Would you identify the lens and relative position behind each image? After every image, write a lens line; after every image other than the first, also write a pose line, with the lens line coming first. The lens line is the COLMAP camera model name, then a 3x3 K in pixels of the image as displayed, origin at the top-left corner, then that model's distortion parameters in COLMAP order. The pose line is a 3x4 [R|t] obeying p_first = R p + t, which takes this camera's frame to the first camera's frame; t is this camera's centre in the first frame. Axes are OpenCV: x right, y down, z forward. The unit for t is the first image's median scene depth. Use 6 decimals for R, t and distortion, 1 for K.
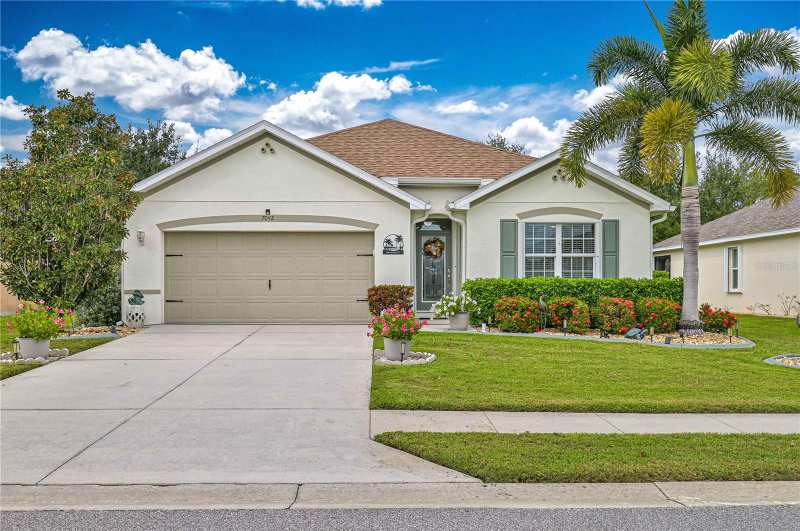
lens RADIAL K [[621.8, 0, 400.1], [0, 621.8, 271.8], [0, 0, 1]] dist [-0.003041, -0.000258]
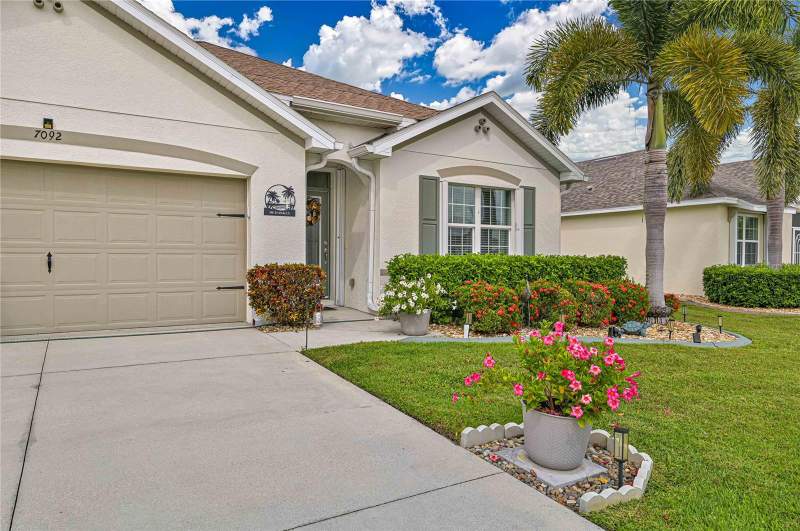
lens RADIAL K [[532.1, 0, 398.9], [0, 532.1, 257.2], [0, 0, 1]] dist [-0.001140, -0.001937]
pose [[0.864625, 0.006619, 0.502374, -0.180529], [-0.018176, 0.999671, 0.018112, 0.002564], [-0.502089, -0.024792, 0.864461, 0.459700]]
